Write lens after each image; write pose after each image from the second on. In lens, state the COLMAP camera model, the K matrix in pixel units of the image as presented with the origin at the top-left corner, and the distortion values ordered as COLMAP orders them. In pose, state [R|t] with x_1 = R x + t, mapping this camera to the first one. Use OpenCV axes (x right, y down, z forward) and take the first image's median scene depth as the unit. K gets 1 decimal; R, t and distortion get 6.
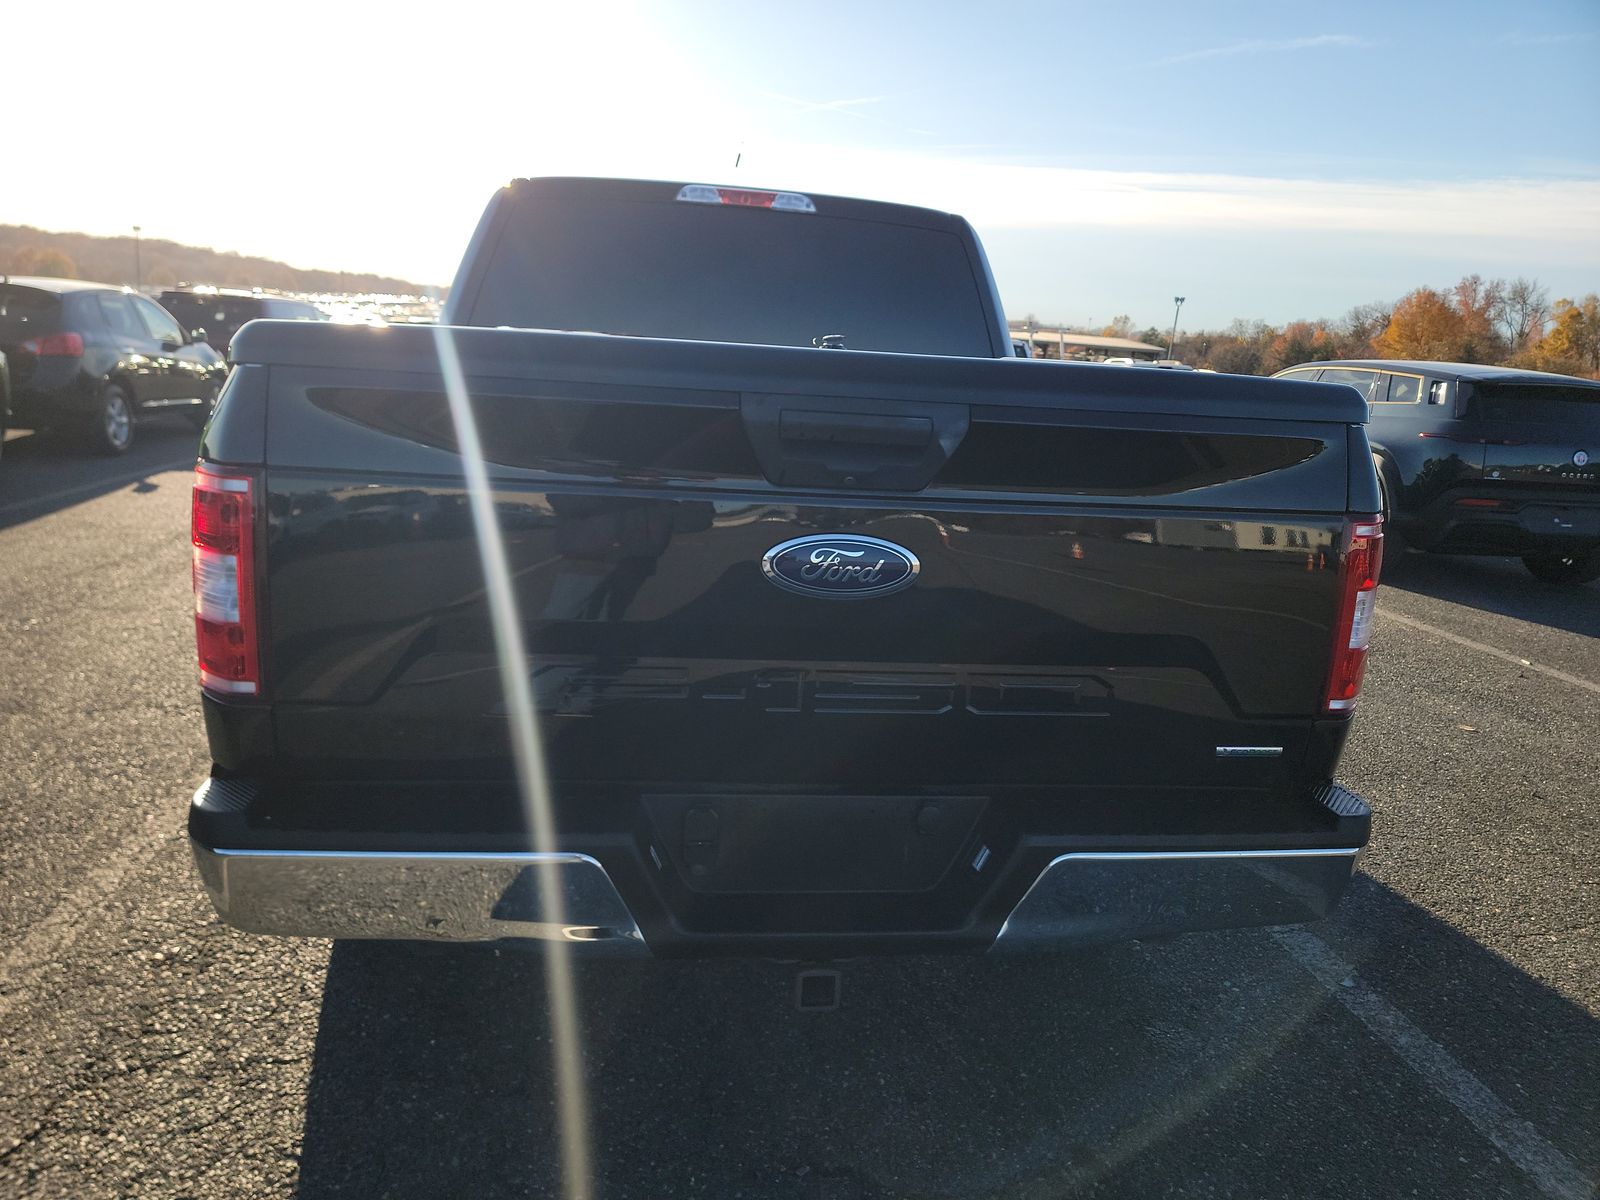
lens RADIAL K [[1122.5, 0, 812.3], [0, 1122.5, 602.3], [0, 0, 1]] dist [0.055142, -0.057516]
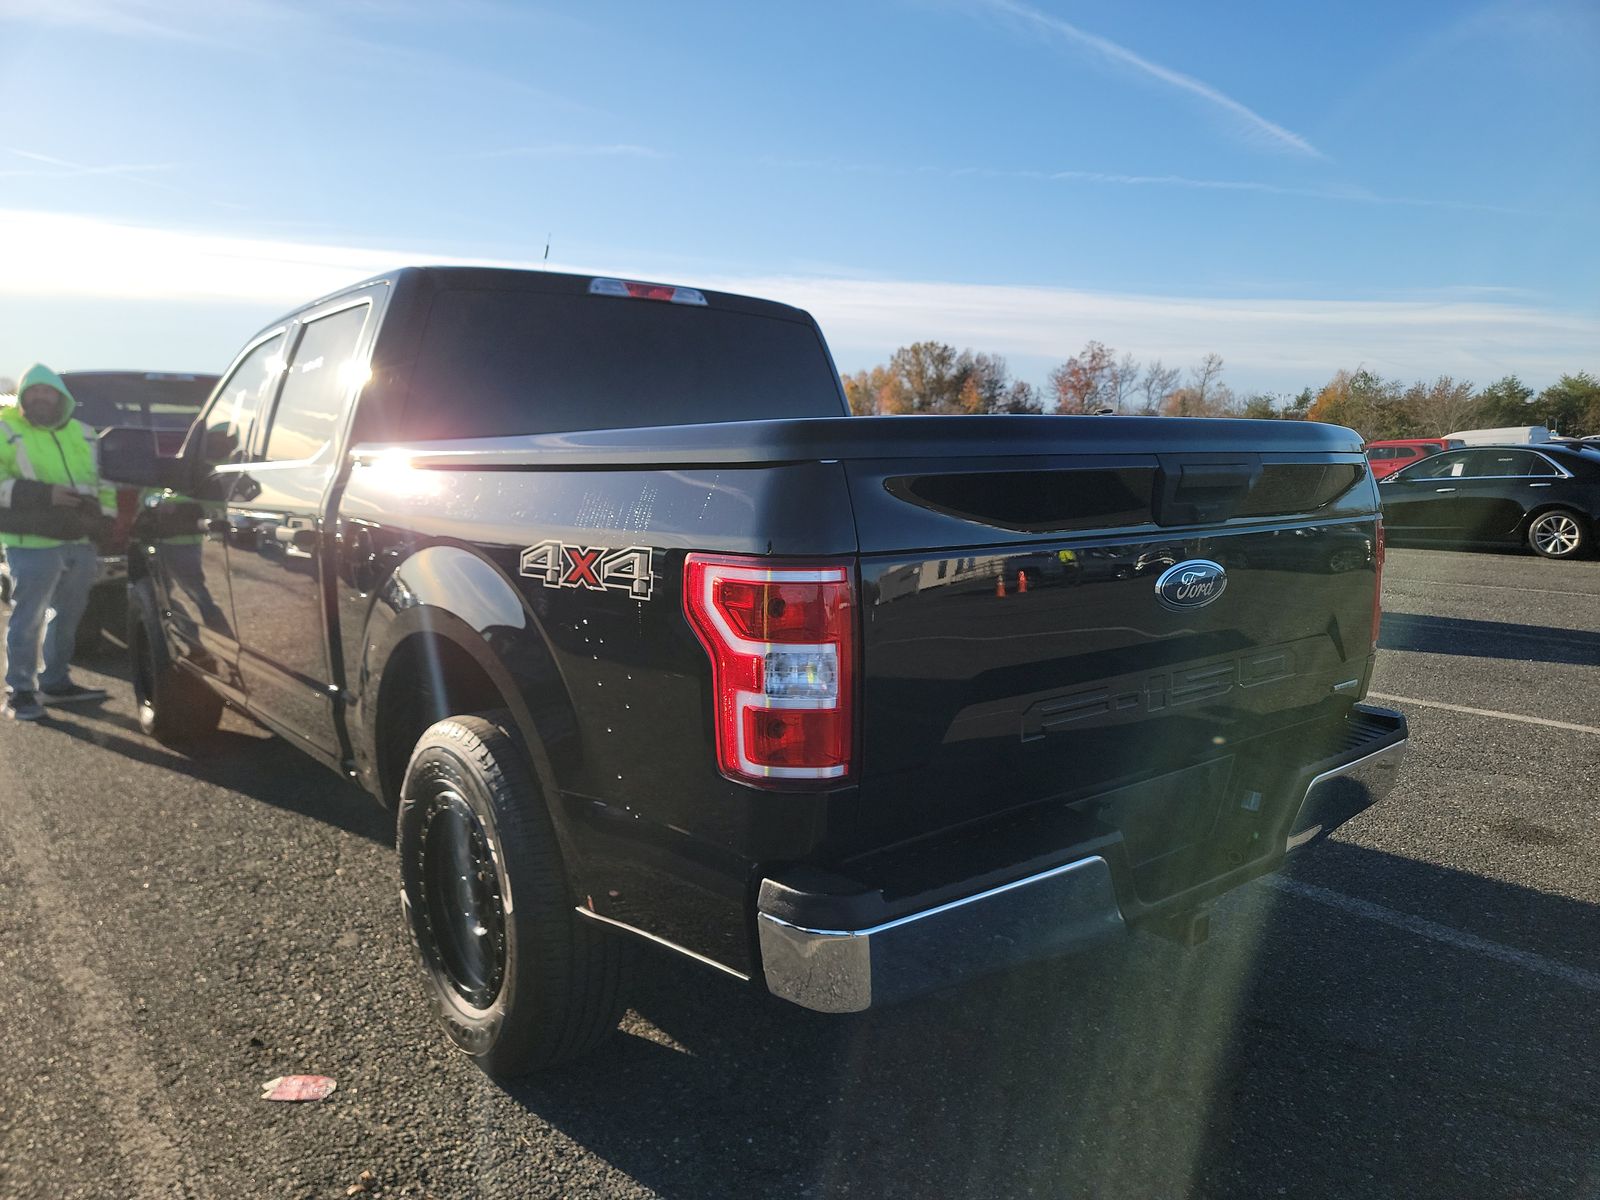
lens RADIAL K [[1122.5, 0, 812.3], [0, 1122.5, 602.3], [0, 0, 1]] dist [0.055142, -0.057516]
pose [[0.840758, -0.126950, 0.526316, -0.515143], [0.162219, 0.986528, -0.021179, -0.028486], [-0.516537, 0.103184, 0.850025, 0.067421]]
